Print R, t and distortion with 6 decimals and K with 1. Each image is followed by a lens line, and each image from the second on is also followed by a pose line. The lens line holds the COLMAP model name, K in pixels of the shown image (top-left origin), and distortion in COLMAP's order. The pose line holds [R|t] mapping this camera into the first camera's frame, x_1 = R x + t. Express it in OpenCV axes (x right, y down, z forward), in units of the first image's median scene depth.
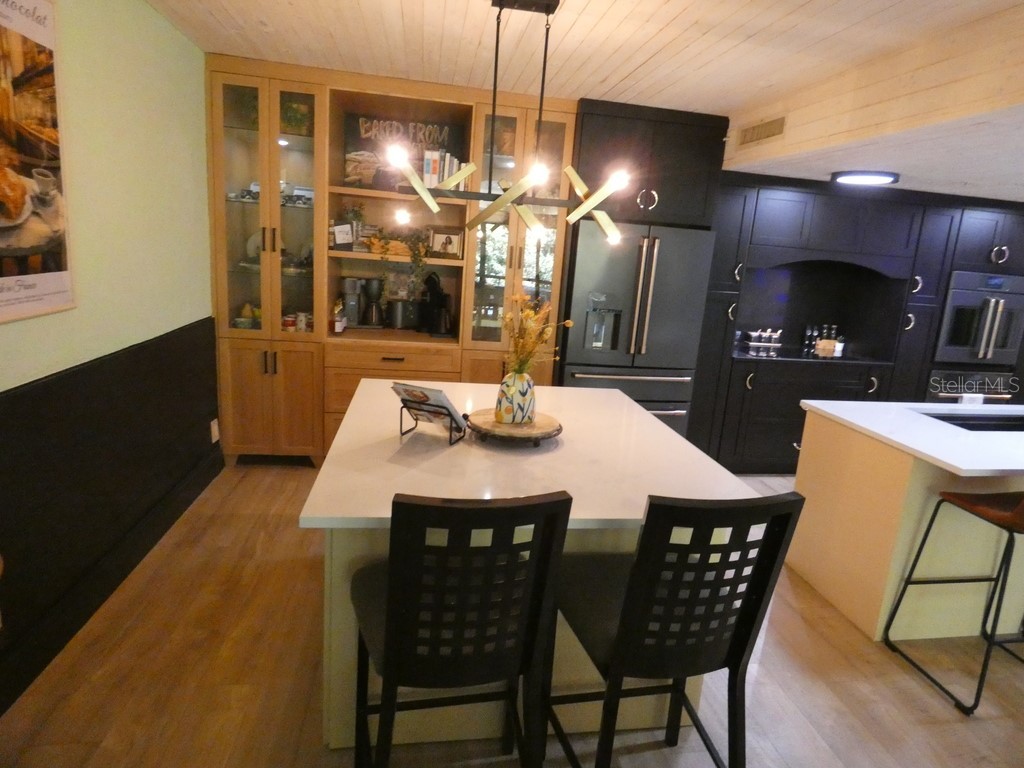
lens RADIAL K [[606.0, 0, 516.2], [0, 606.0, 378.3], [0, 0, 1]] dist [-0.006562, -0.001550]
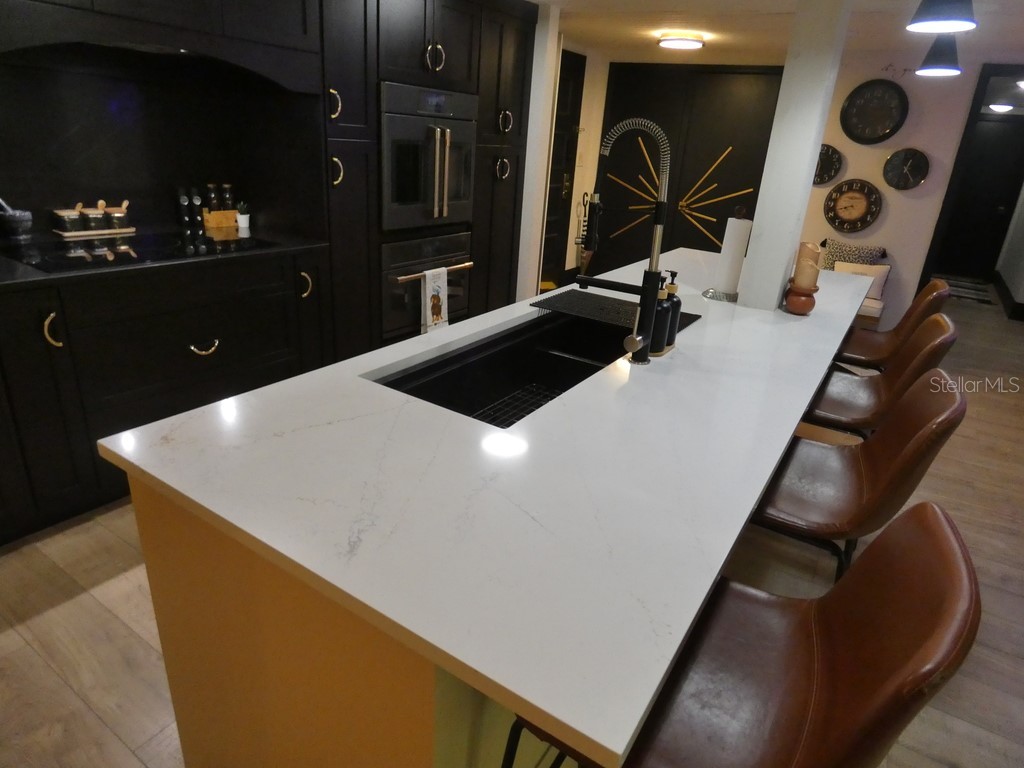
lens RADIAL K [[606.0, 0, 516.2], [0, 606.0, 378.3], [0, 0, 1]] dist [-0.006562, -0.001550]
pose [[0.677699, -0.287923, 0.676627, 0.287837], [0.125485, 0.951942, 0.279392, -0.039756], [-0.724553, -0.104437, 0.681260, 0.413813]]
